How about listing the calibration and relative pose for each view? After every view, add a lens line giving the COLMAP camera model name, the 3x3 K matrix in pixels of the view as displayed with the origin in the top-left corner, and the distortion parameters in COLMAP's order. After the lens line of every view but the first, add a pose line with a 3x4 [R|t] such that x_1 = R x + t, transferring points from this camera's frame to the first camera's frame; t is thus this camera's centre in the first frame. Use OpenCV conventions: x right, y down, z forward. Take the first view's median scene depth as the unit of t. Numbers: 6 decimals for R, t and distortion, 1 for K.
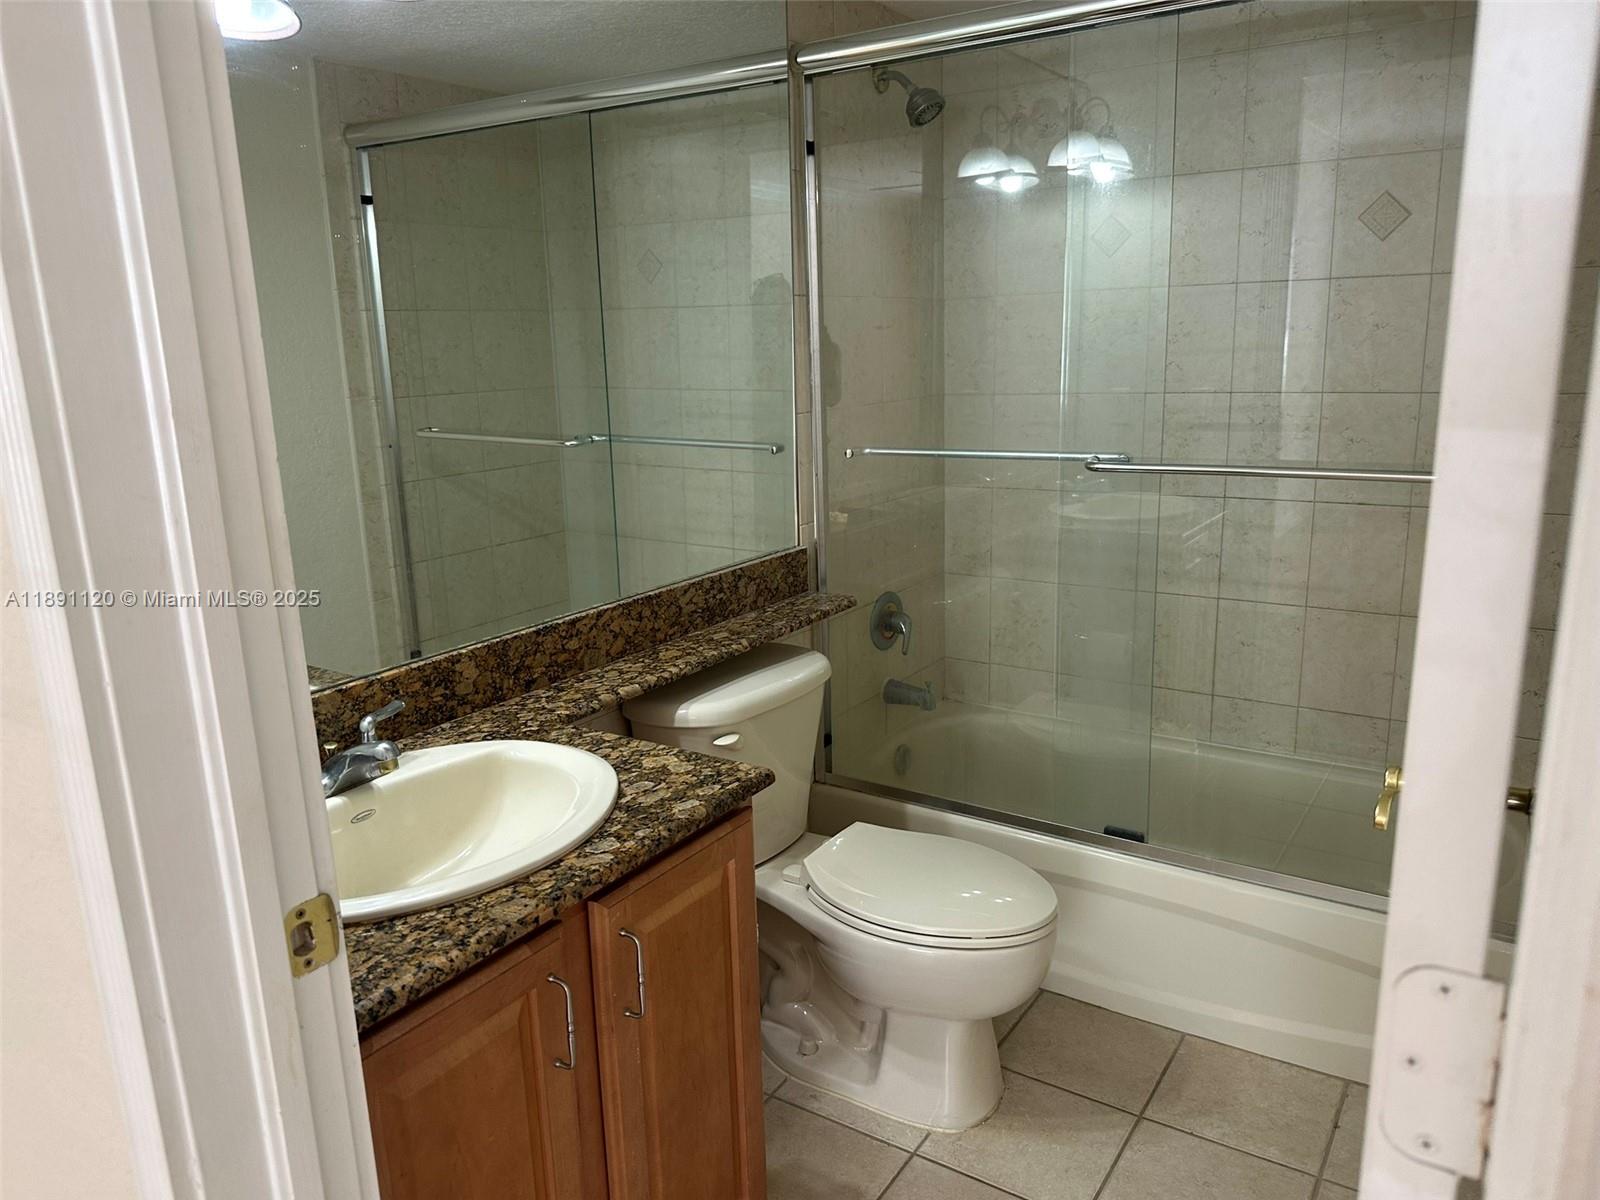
lens RADIAL K [[1115.3, 0, 787.5], [0, 1115.3, 600.3], [0, 0, 1]] dist [0.129115, -0.183529]
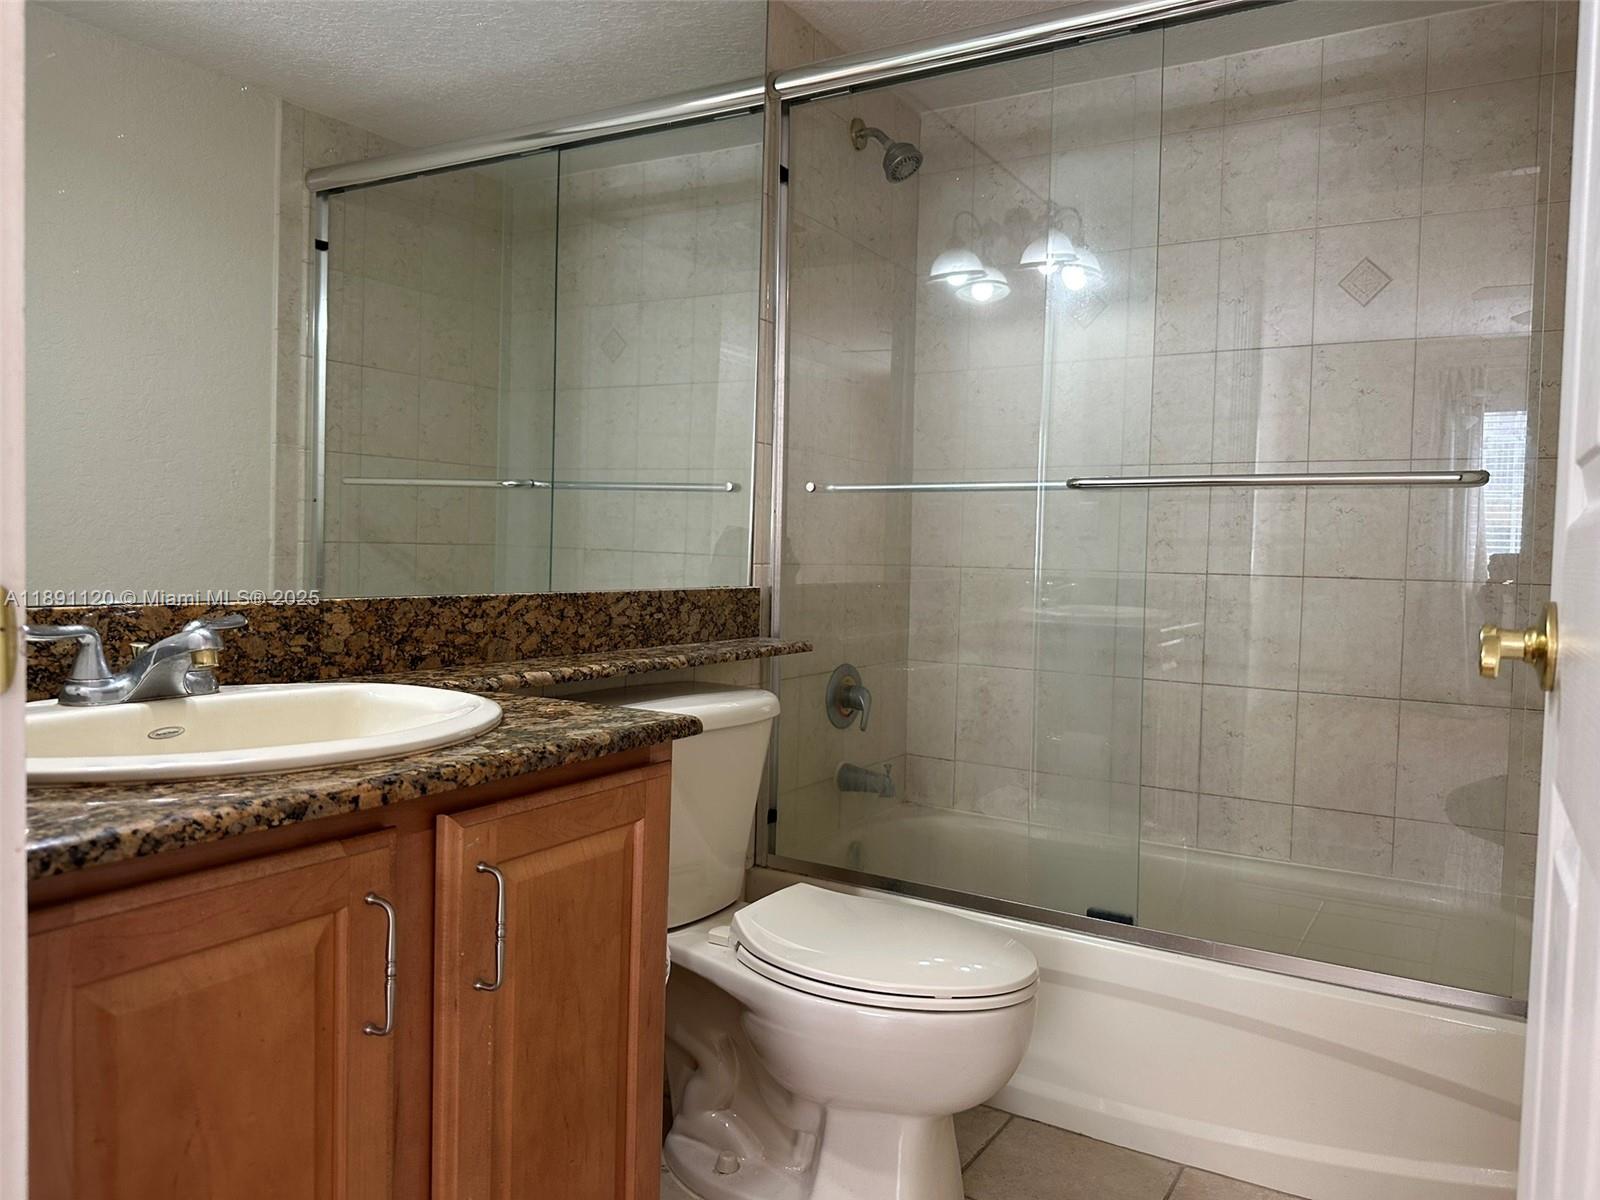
lens RADIAL K [[1120.9, 0, 802.2], [0, 1120.9, 588.7], [0, 0, 1]] dist [0.120558, -0.210224]
pose [[0.997486, 0.054856, 0.044872, 0.011770], [-0.045405, 0.980796, -0.189677, 0.133957], [-0.054415, 0.187162, 0.980821, 0.118304]]
